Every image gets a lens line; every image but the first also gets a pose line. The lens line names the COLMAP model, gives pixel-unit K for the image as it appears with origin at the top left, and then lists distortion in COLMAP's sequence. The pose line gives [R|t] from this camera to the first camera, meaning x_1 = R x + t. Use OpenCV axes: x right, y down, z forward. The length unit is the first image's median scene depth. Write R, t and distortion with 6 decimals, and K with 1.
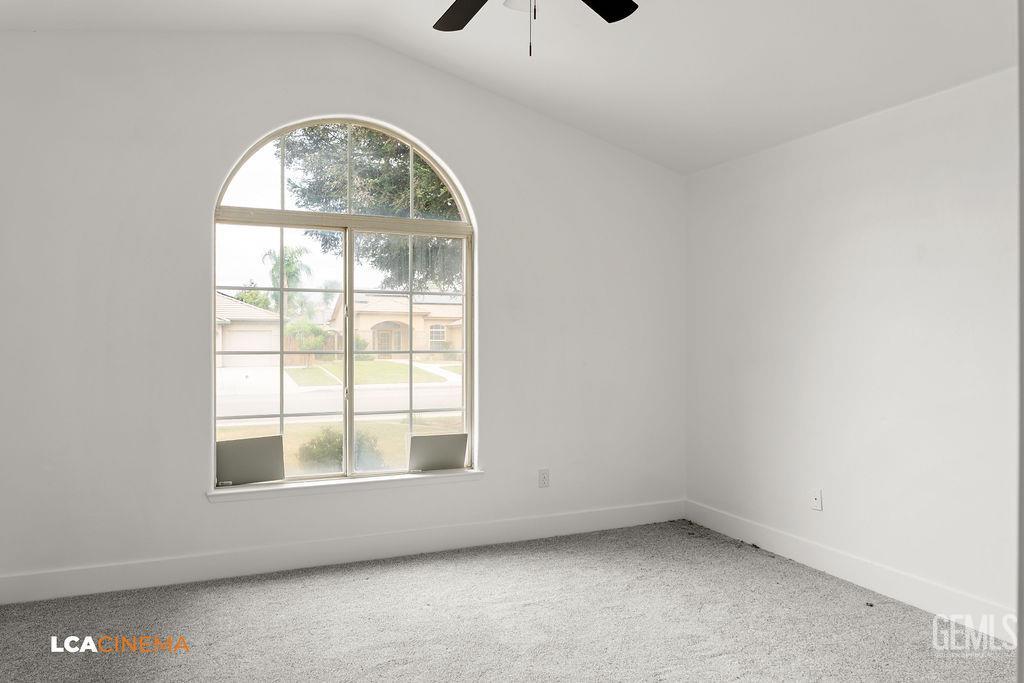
lens RADIAL K [[683.5, 0, 508.5], [0, 683.5, 345.4], [0, 0, 1]] dist [-0.014197, -0.002296]
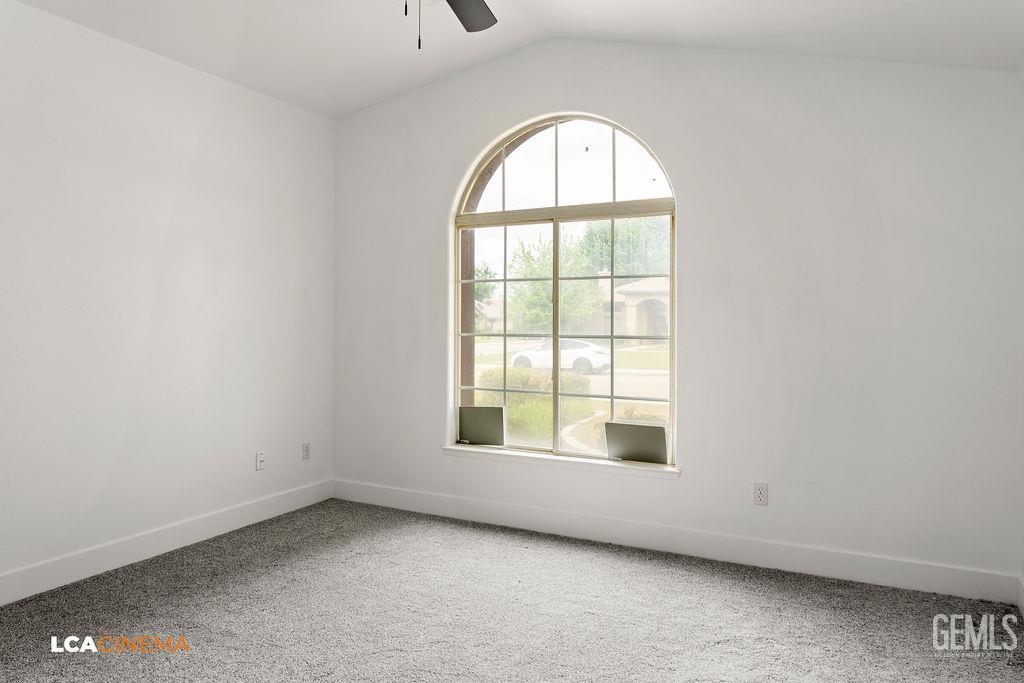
lens RADIAL K [[683.5, 0, 508.7], [0, 683.5, 333.9], [0, 0, 1]] dist [-0.014197, -0.002296]
pose [[0.618856, 0.011562, -0.785419, 0.538055], [-0.006194, 0.999932, 0.009839, -0.003080], [0.785480, -0.001224, 0.618886, 0.277217]]
